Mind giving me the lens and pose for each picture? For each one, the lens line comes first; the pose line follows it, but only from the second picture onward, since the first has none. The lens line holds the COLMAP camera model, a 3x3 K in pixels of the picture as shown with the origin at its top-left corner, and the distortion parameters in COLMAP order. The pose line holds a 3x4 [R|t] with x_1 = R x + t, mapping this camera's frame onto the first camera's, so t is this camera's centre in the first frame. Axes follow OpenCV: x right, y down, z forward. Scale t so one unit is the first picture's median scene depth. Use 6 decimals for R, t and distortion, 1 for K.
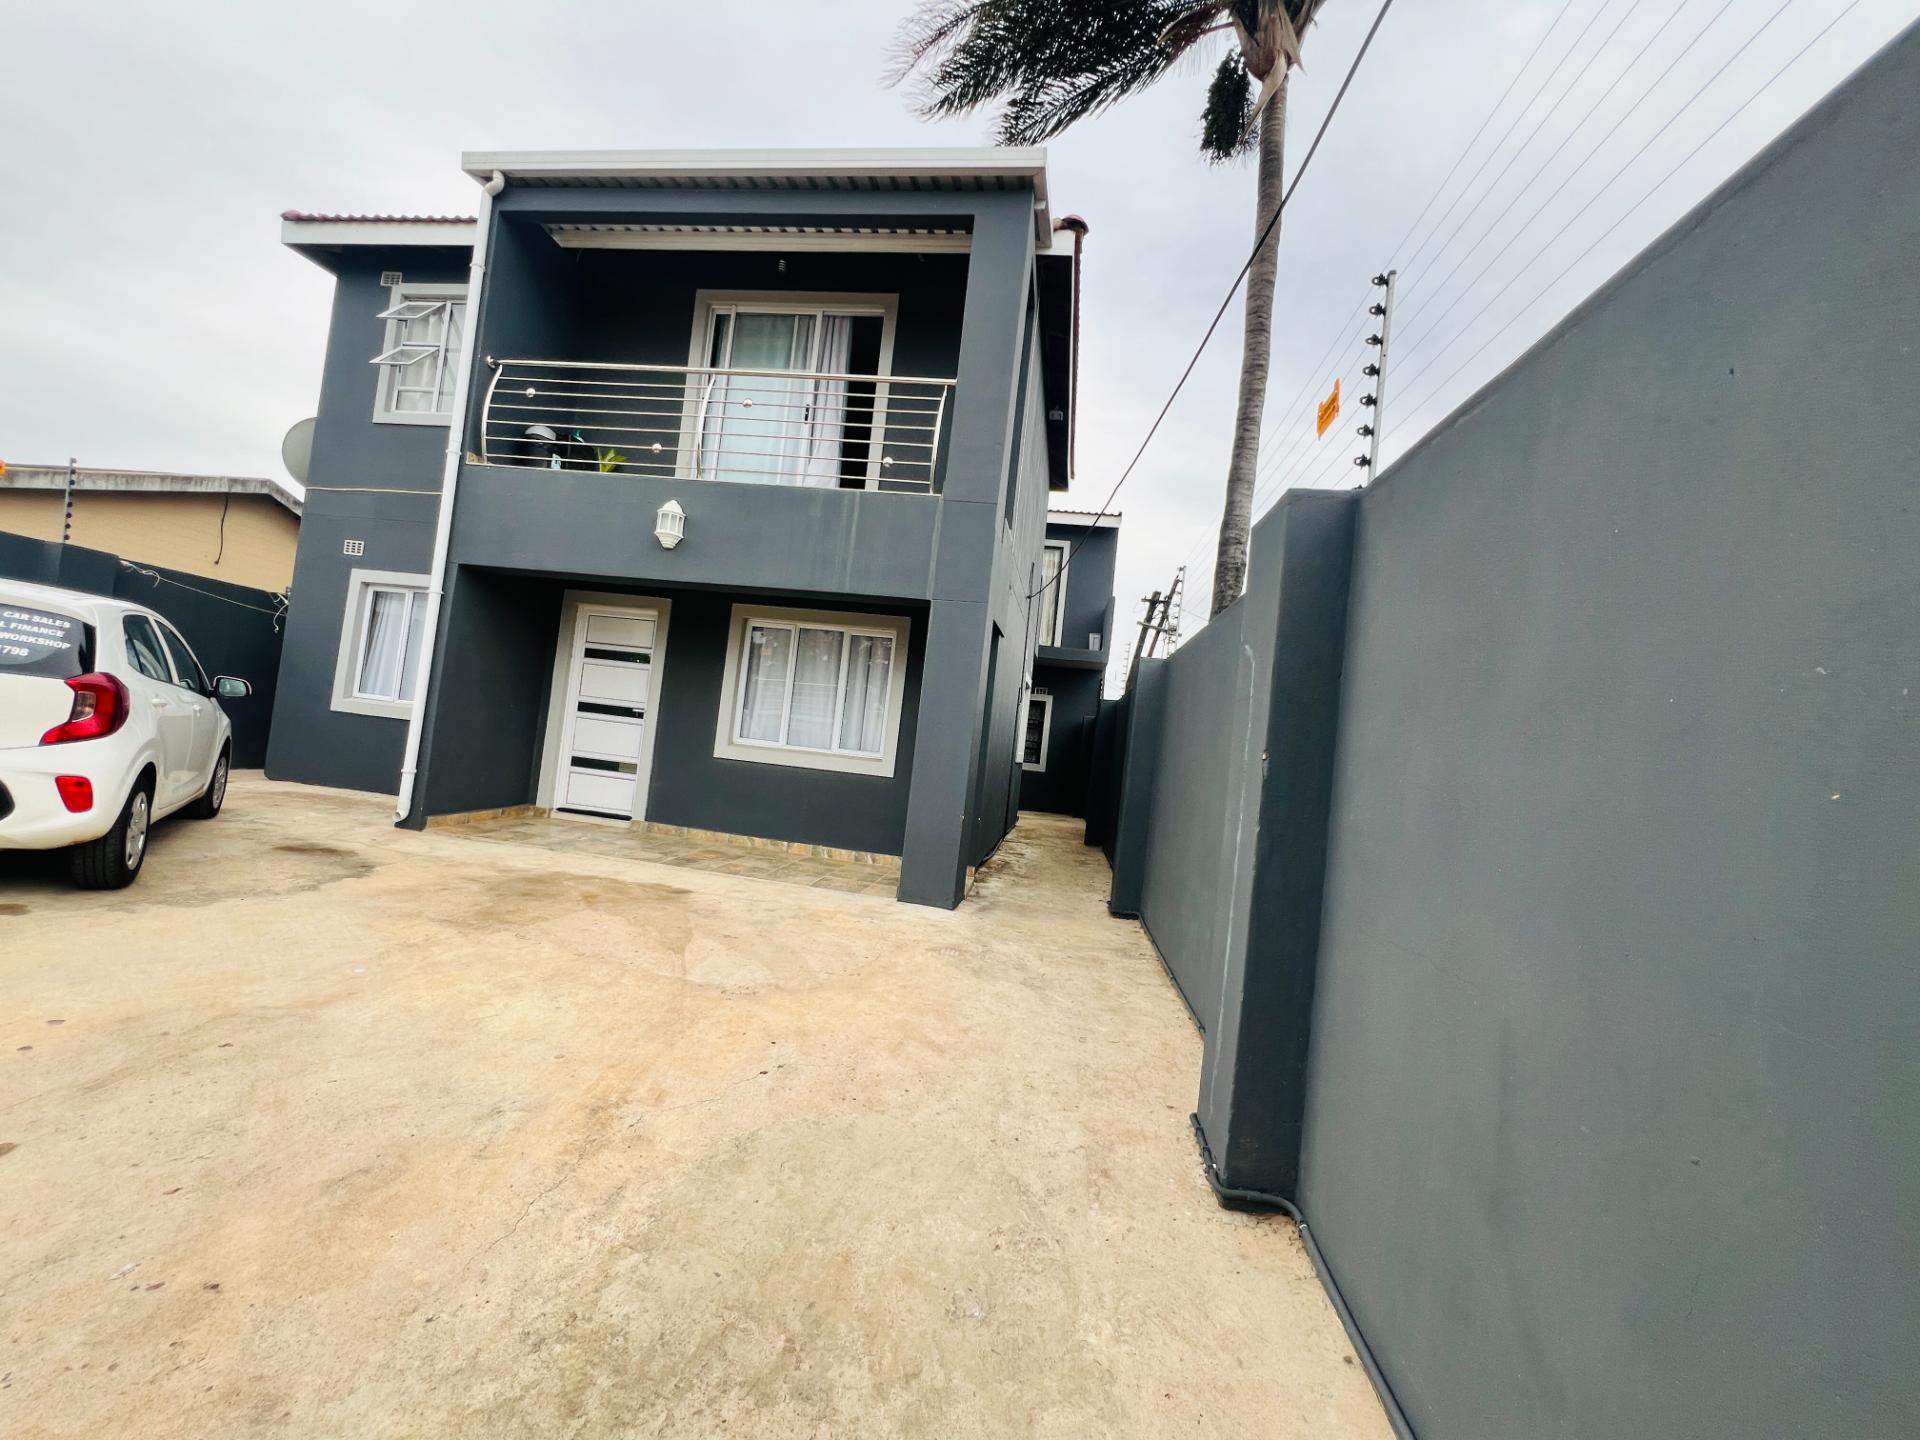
lens RADIAL K [[767.5, 0, 951.4], [0, 767.5, 716.7], [0, 0, 1]] dist [-0.005729, 0.000978]
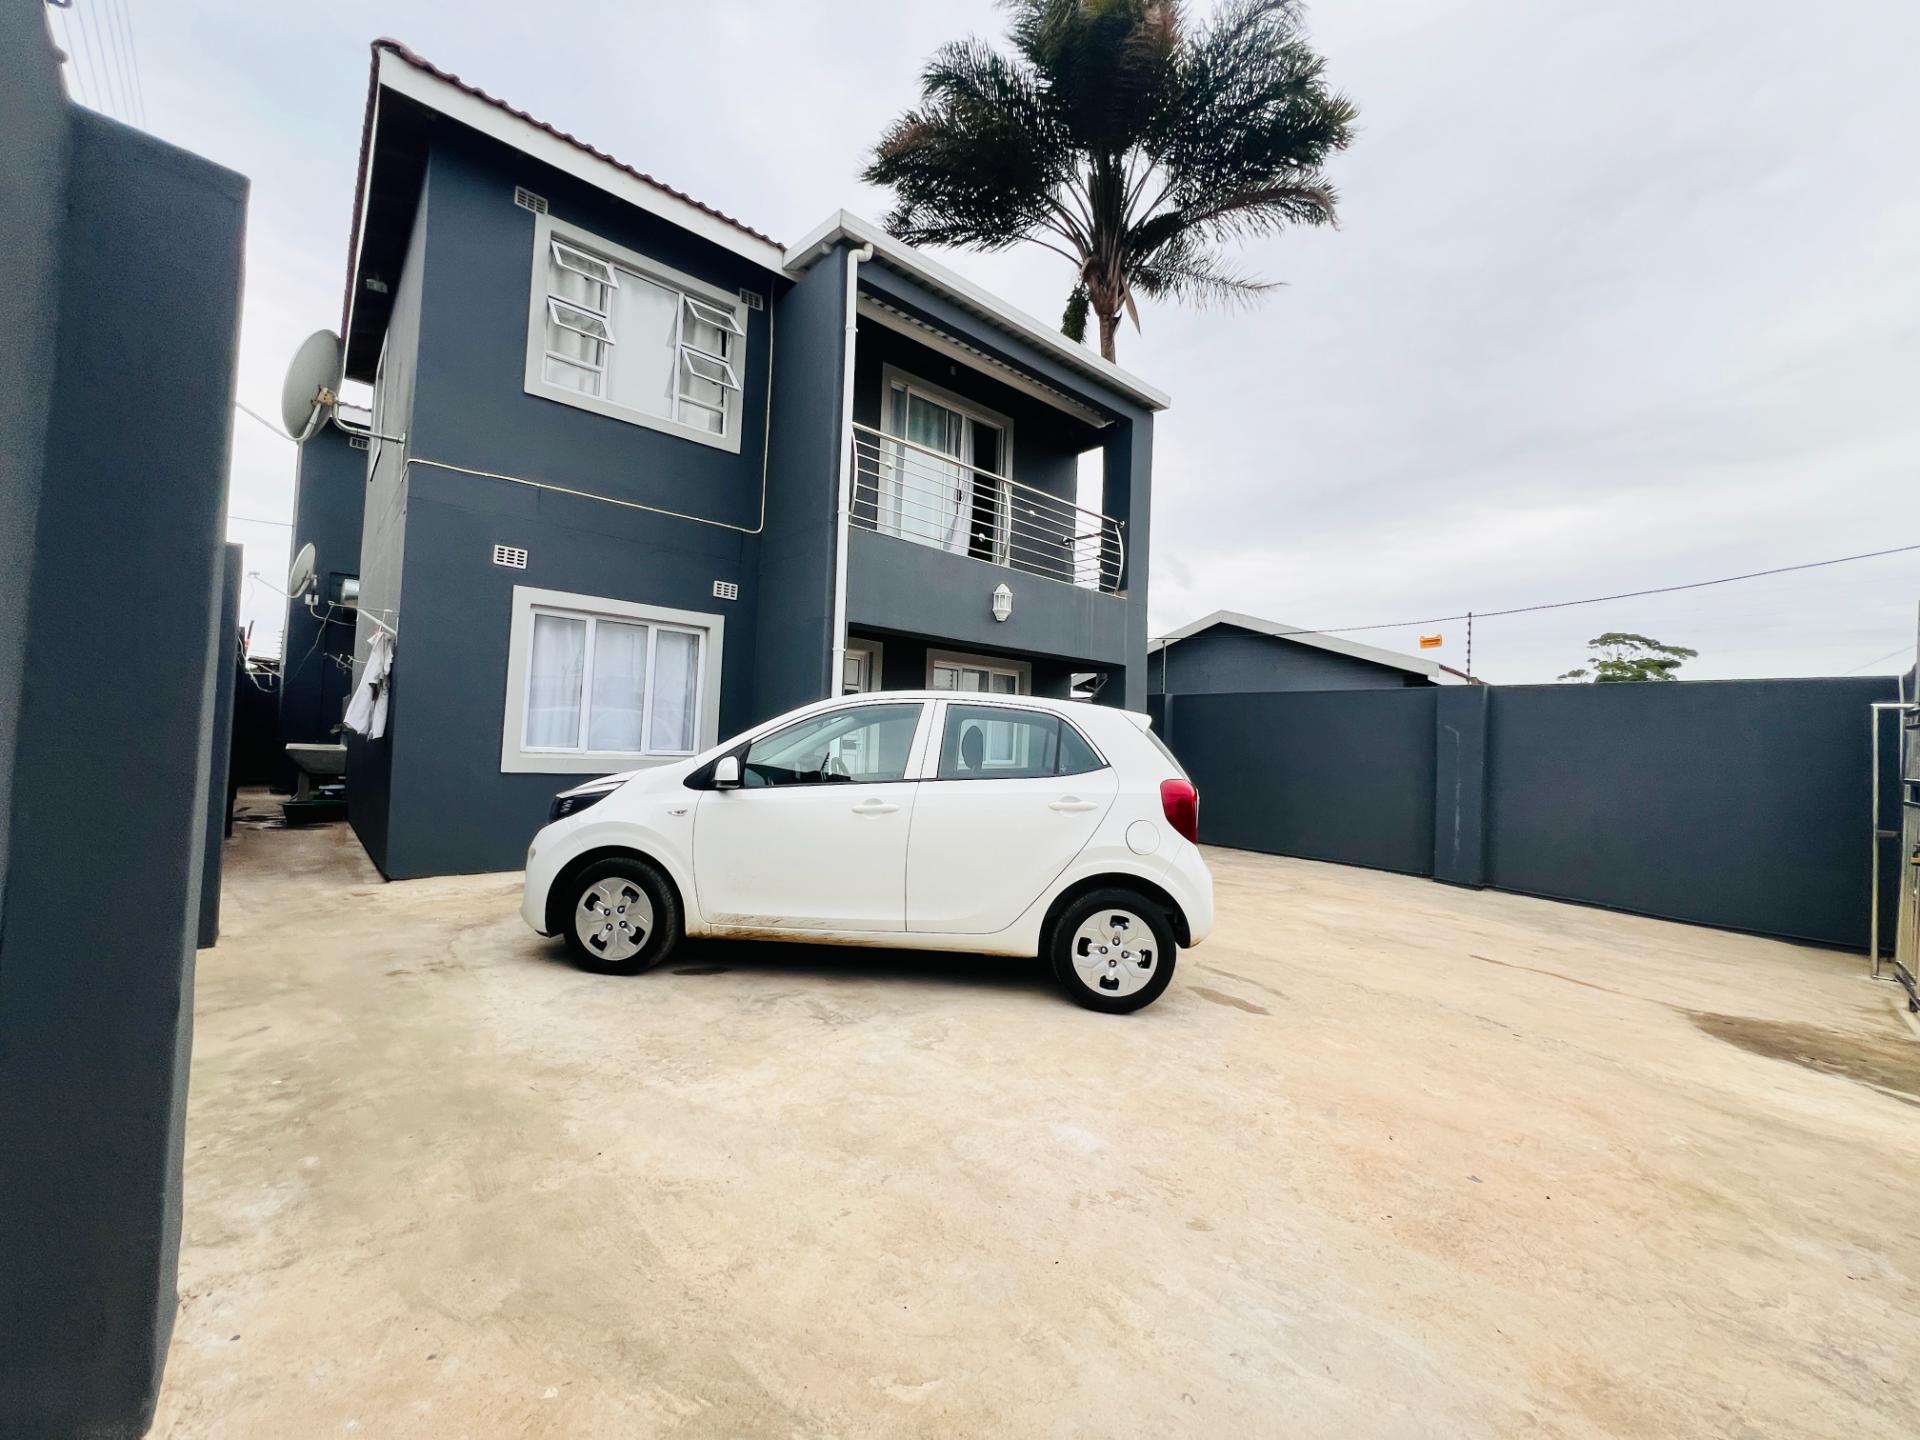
lens RADIAL K [[767.5, 0, 970.7], [0, 767.5, 711.5], [0, 0, 1]] dist [-0.005729, 0.000978]
pose [[0.644976, -0.049575, 0.762593, -1.142472], [0.001200, 0.997958, 0.063861, -0.123651], [-0.764202, -0.040274, 0.643718, 0.168185]]
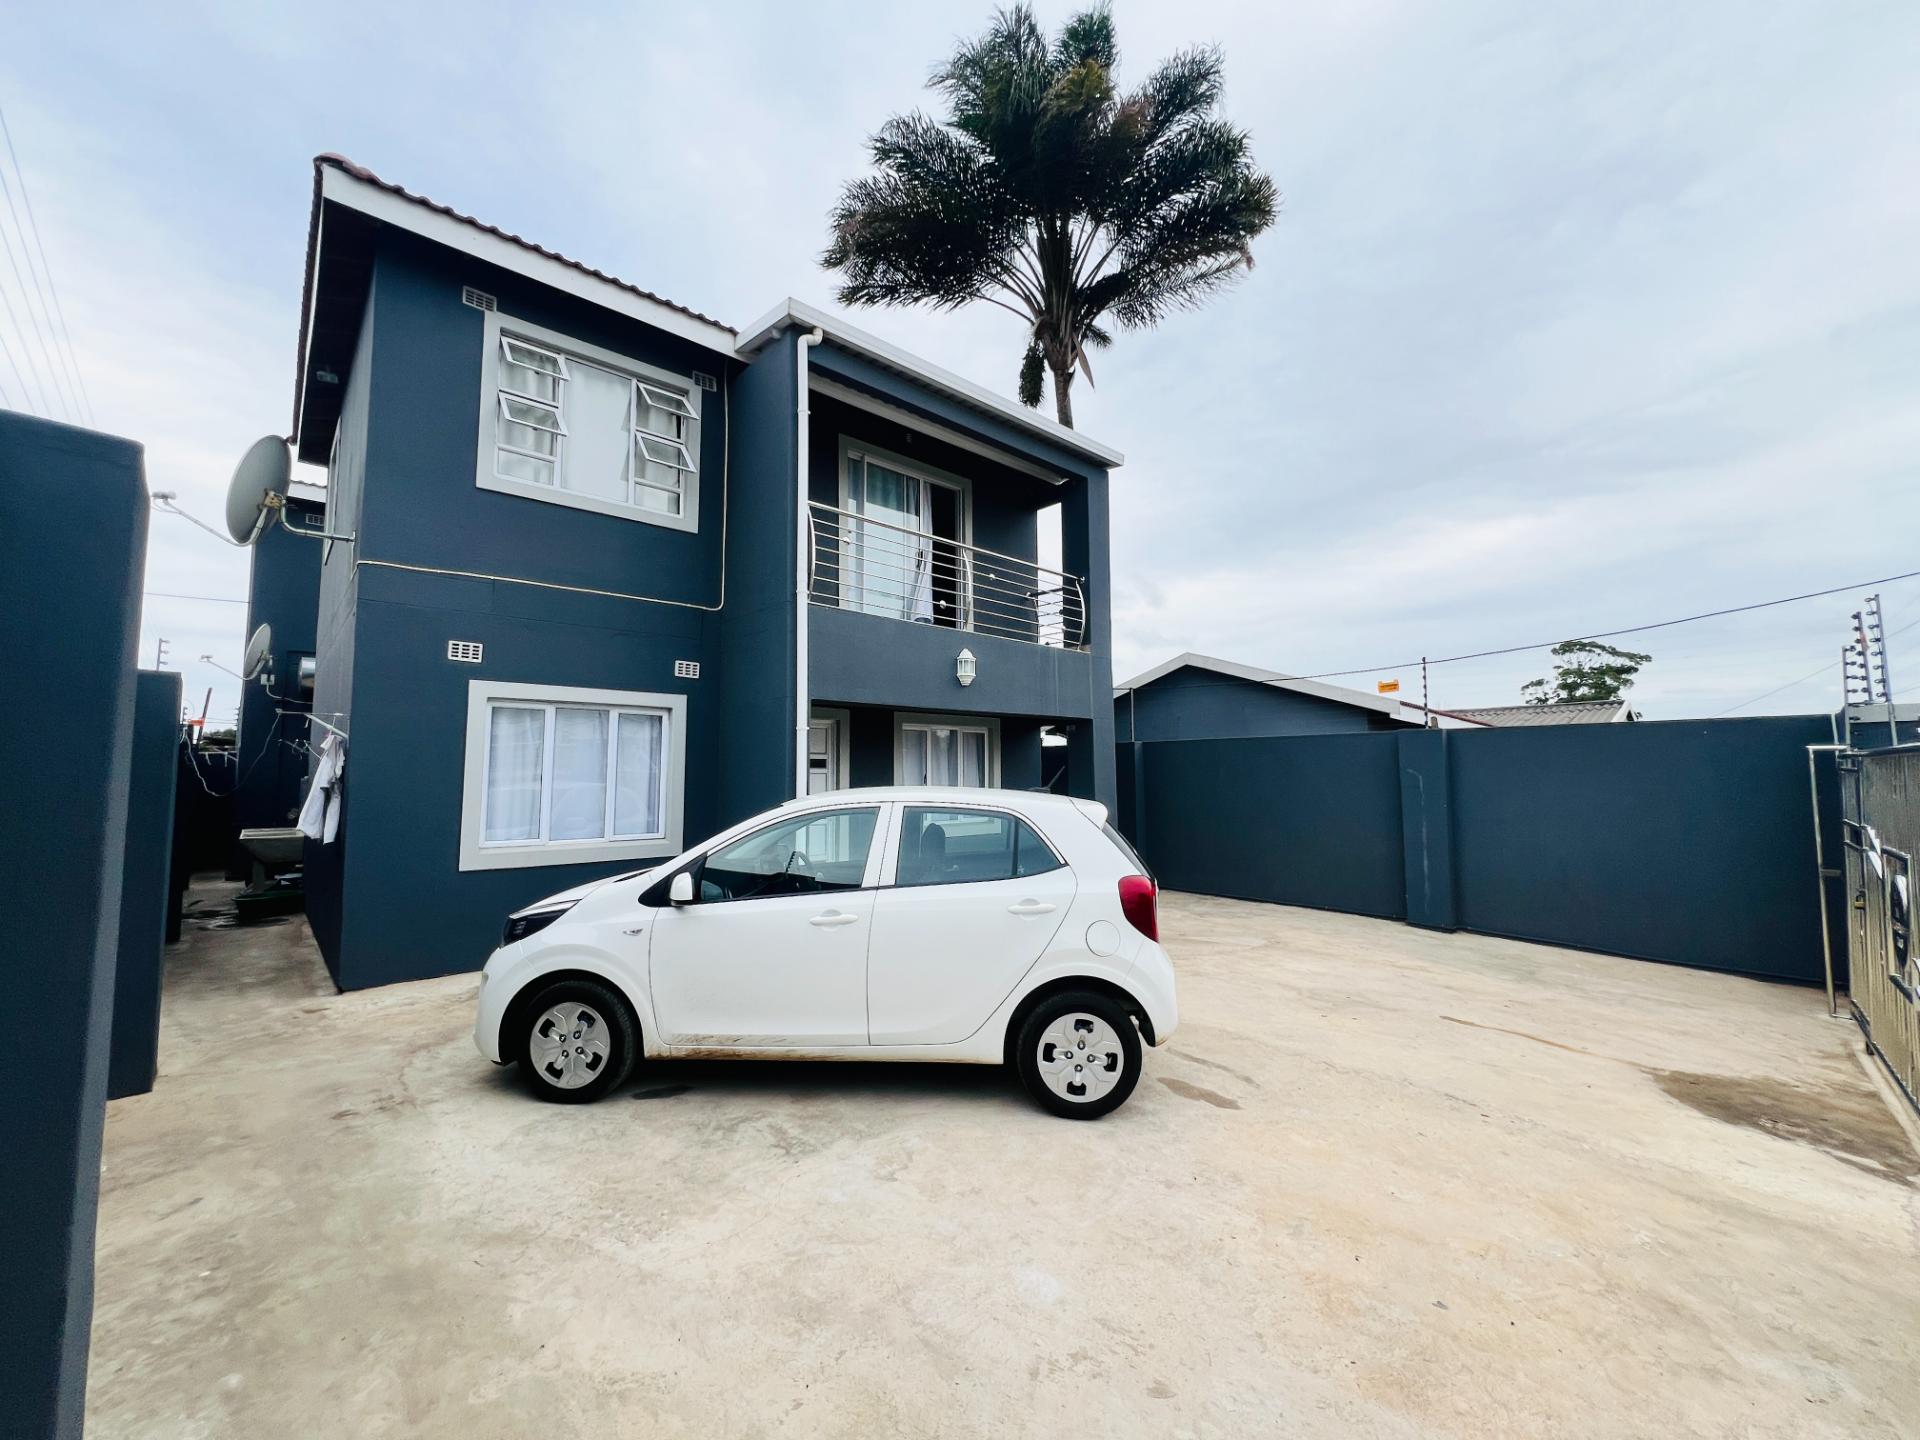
lens RADIAL K [[767.5, 0, 969.6], [0, 767.5, 713.5], [0, 0, 1]] dist [-0.005729, 0.000978]
pose [[0.622421, -0.045187, 0.781377, -1.131398], [0.043422, 0.998788, 0.023172, -0.166577], [-0.781477, 0.019506, 0.623629, 0.155788]]
